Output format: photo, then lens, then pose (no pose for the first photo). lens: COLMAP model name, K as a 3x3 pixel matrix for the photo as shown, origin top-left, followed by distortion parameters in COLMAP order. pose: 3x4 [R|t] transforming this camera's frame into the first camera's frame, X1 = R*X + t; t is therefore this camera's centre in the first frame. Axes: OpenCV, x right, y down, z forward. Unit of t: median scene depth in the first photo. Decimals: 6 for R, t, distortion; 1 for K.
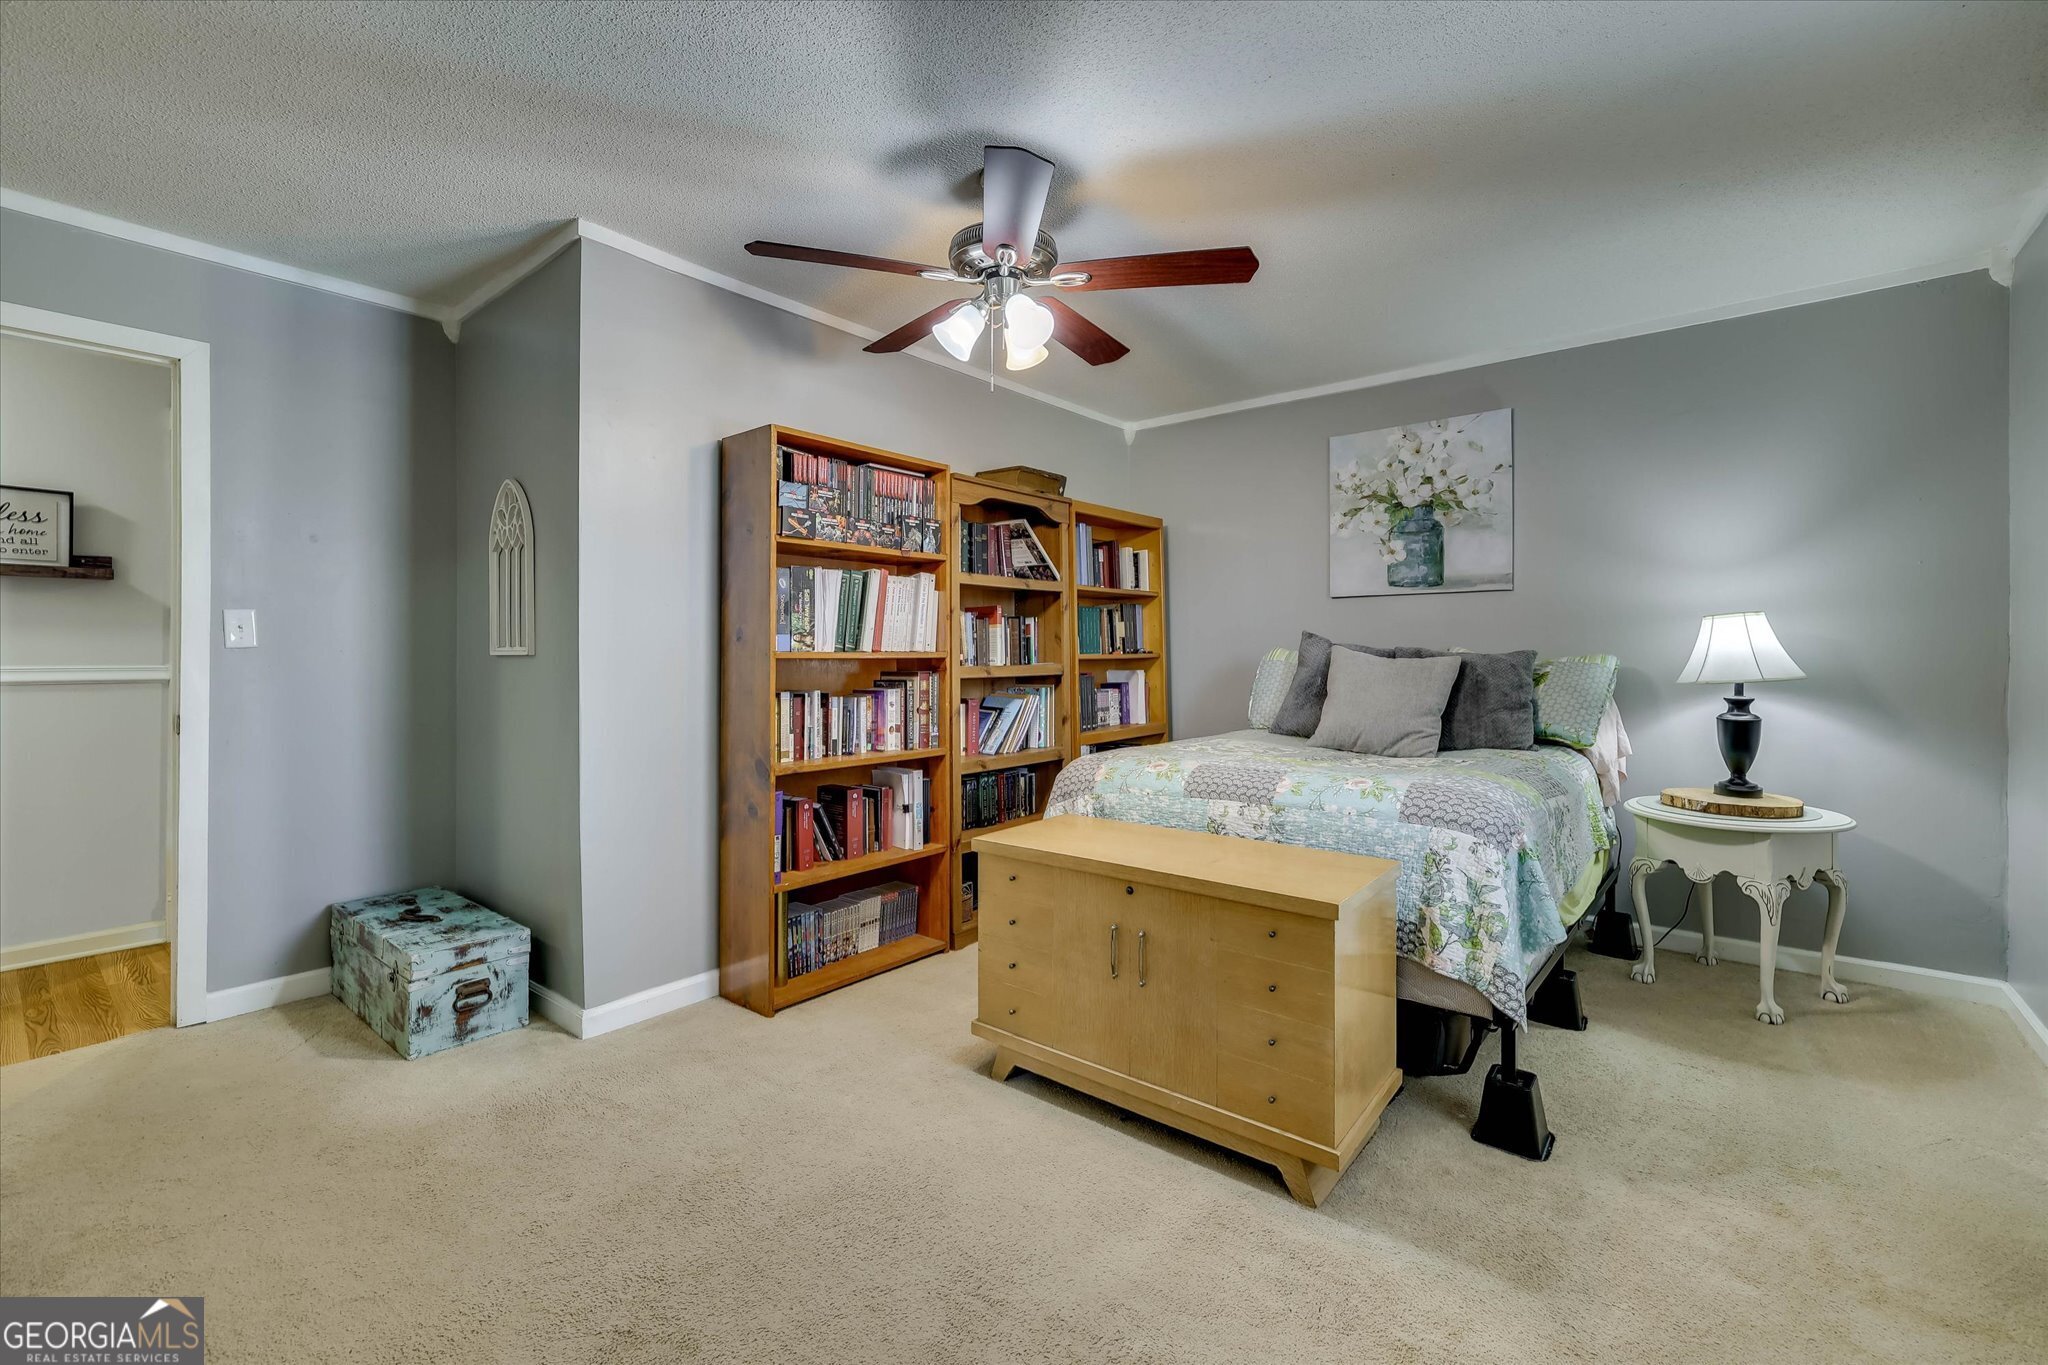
lens RADIAL K [[876.0, 0, 1021.6], [0, 876.0, 654.7], [0, 0, 1]] dist [0.001339, 0.000161]
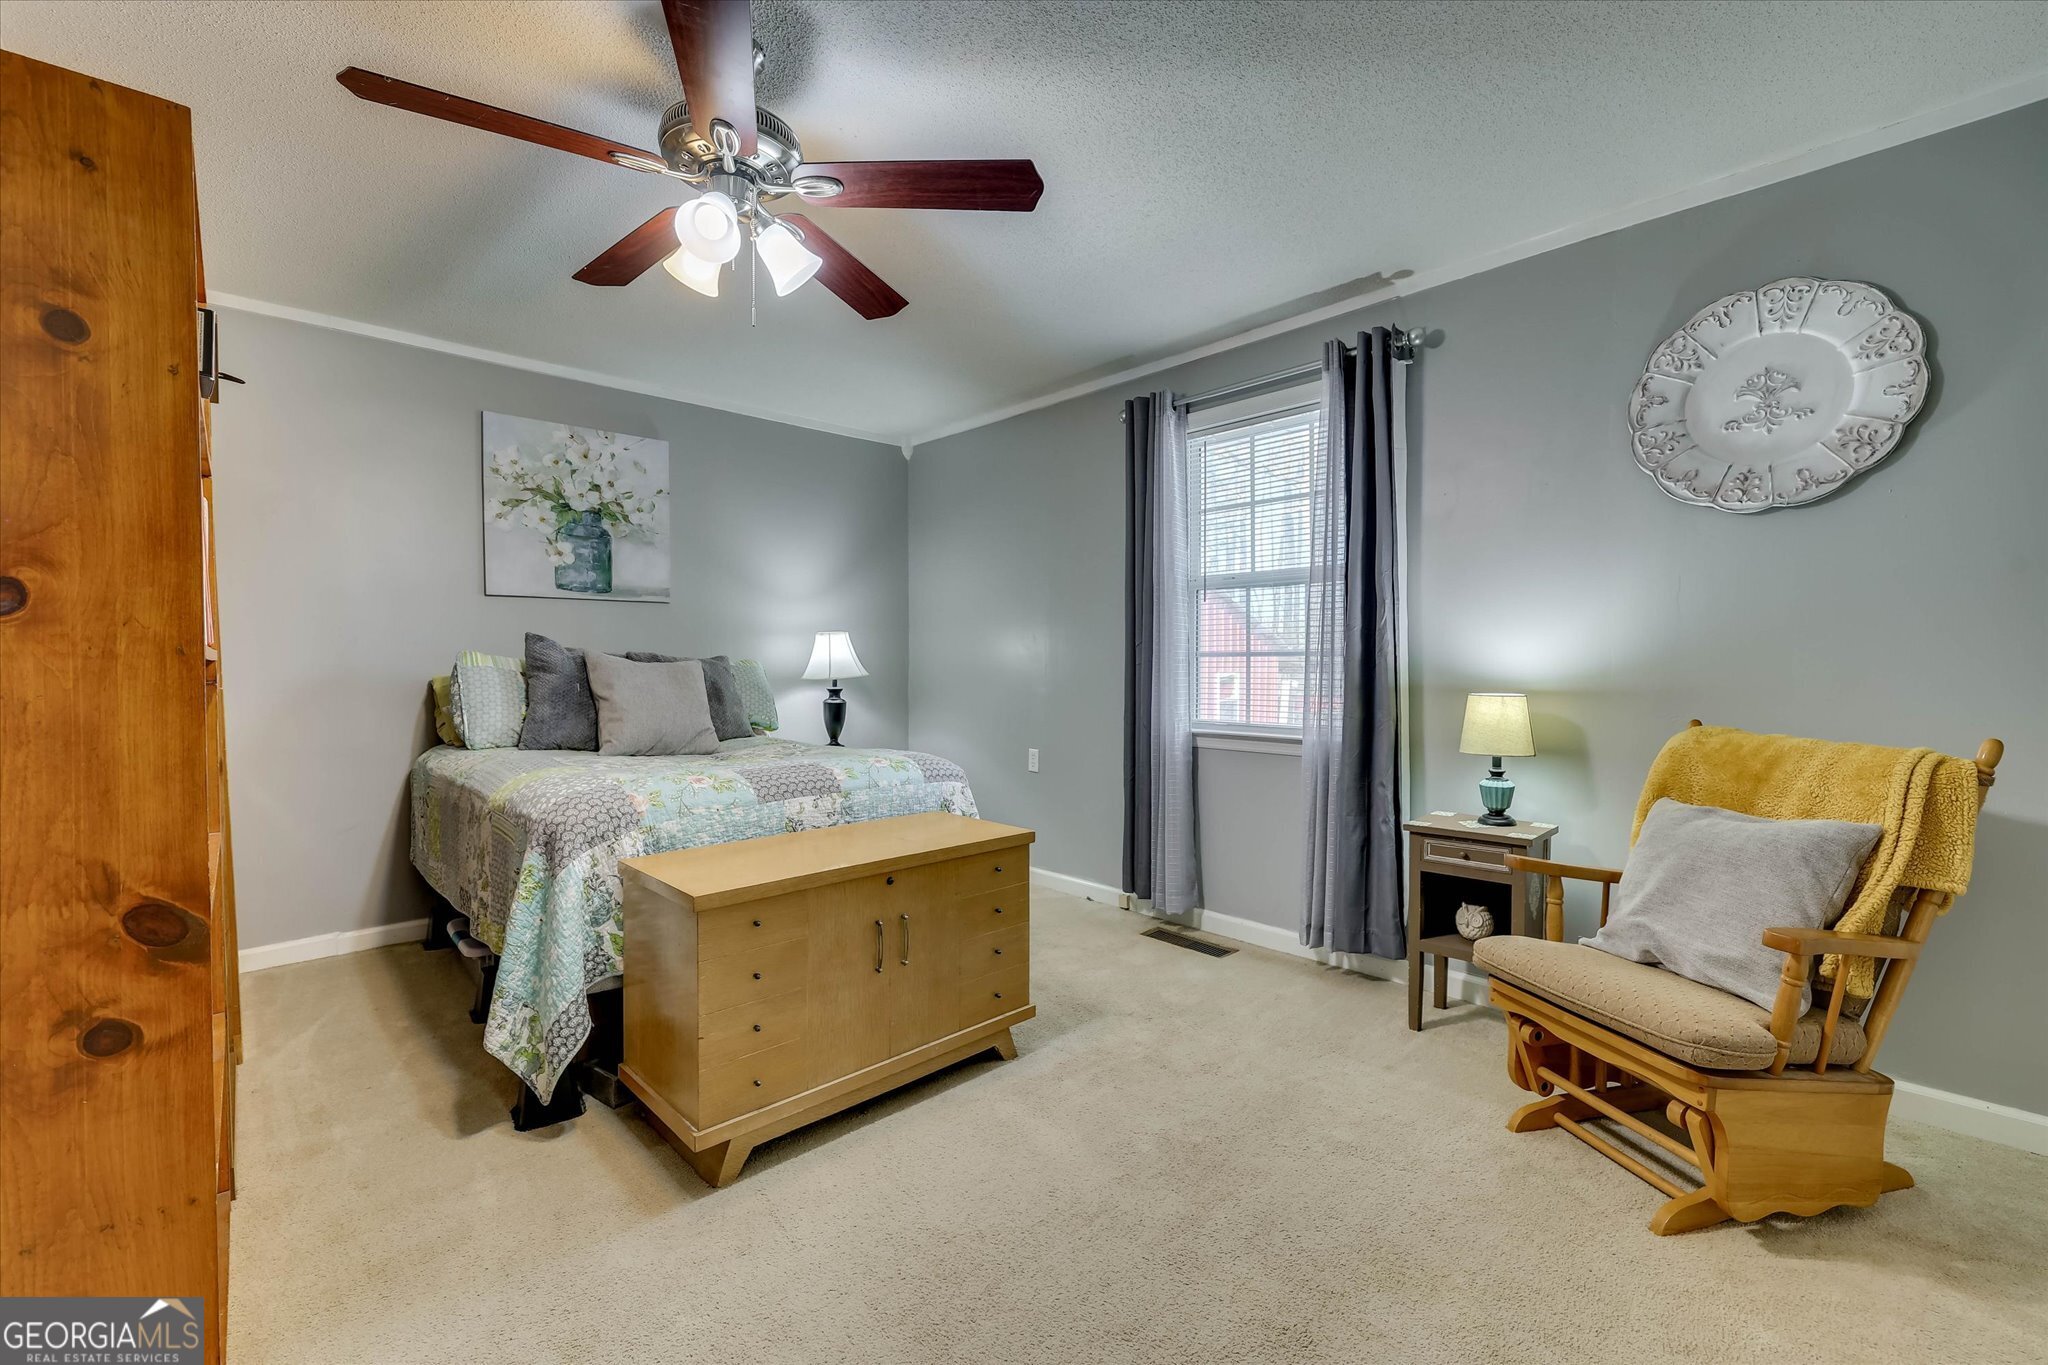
lens RADIAL K [[863.1, 0, 1024.0], [0, 863.1, 682.5], [0, 0, 1]] dist [0.000058, -0.000010]
pose [[0.119234, -0.023349, 0.992592, -0.479948], [0.004405, 0.999726, 0.022988, 0.005268], [-0.992856, 0.001631, 0.119305, 0.396250]]
